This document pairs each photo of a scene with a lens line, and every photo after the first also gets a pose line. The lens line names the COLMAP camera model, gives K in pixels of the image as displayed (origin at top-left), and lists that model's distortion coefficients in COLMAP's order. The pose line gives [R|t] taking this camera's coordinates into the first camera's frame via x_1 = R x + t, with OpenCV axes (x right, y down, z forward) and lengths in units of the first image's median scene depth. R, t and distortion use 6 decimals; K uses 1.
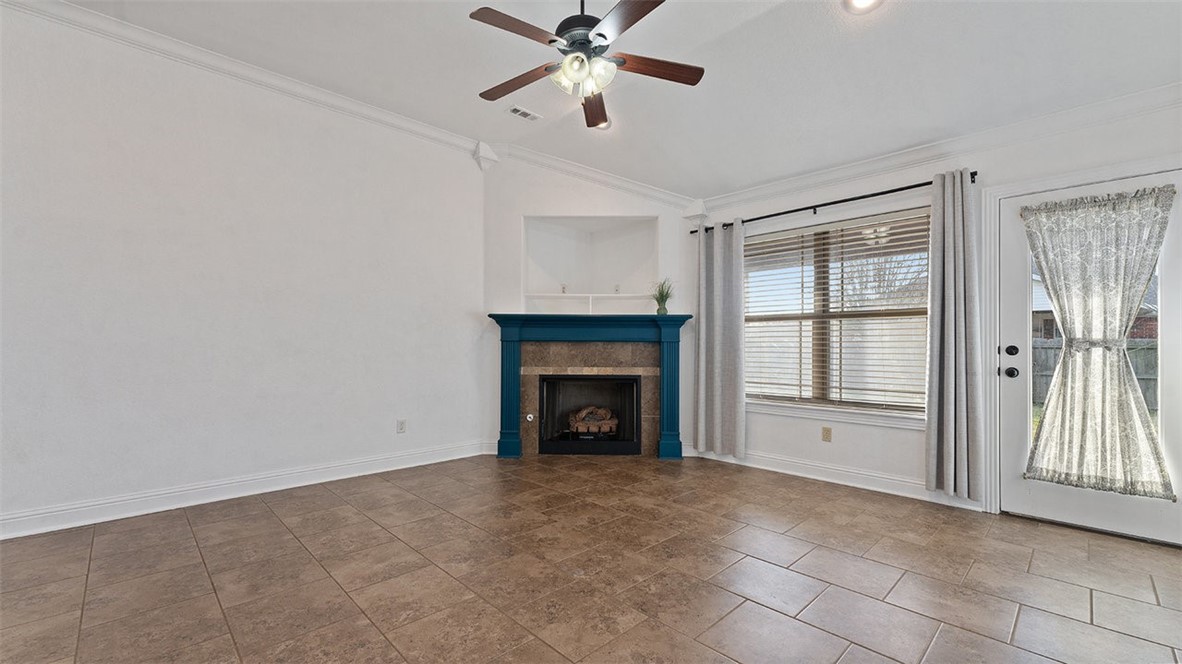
lens RADIAL K [[484.6, 0, 584.5], [0, 484.6, 343.3], [0, 0, 1]] dist [-0.007314, 0.000084]
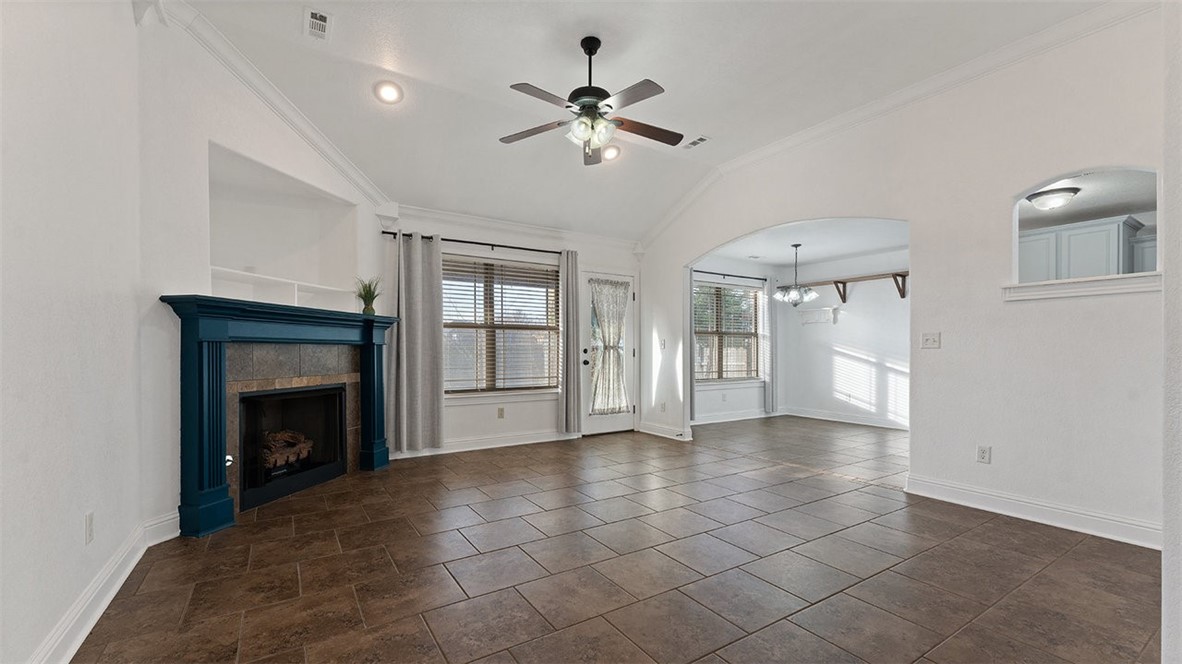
lens RADIAL K [[484.6, 0, 595.5], [0, 484.6, 348.3], [0, 0, 1]] dist [-0.007314, 0.000084]
pose [[0.170647, -0.003954, 0.985324, -0.776018], [-0.008810, 0.999946, 0.005538, -0.005806], [-0.985293, -0.009626, 0.170603, 0.478077]]
